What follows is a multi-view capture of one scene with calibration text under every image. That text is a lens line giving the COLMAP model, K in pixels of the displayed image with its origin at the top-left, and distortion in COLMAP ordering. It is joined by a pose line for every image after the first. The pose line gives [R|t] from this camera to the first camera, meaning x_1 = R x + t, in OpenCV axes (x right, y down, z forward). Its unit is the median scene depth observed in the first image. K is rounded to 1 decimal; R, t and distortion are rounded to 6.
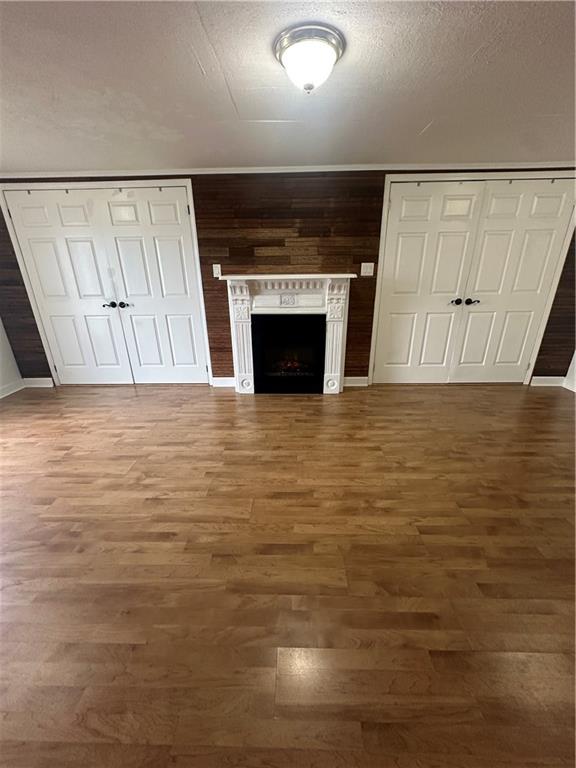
lens RADIAL K [[304.6, 0, 287.7], [0, 304.6, 383.8], [0, 0, 1]] dist [-0.001365, -0.000023]
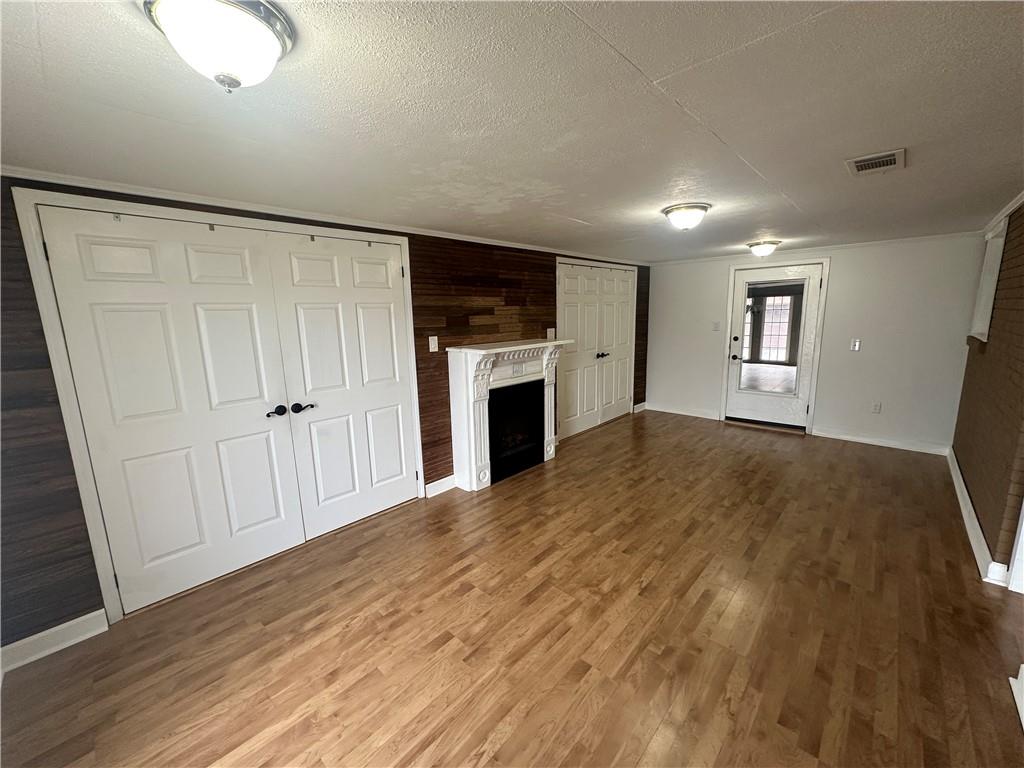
lens RADIAL K [[406.2, 0, 511.6], [0, 406.2, 384.5], [0, 0, 1]] dist [-0.001365, -0.000023]
pose [[0.670717, -0.134823, 0.729357, -0.935735], [0.283321, 0.955344, -0.083945, -0.132968], [-0.685469, 0.262945, 0.678964, 0.183782]]
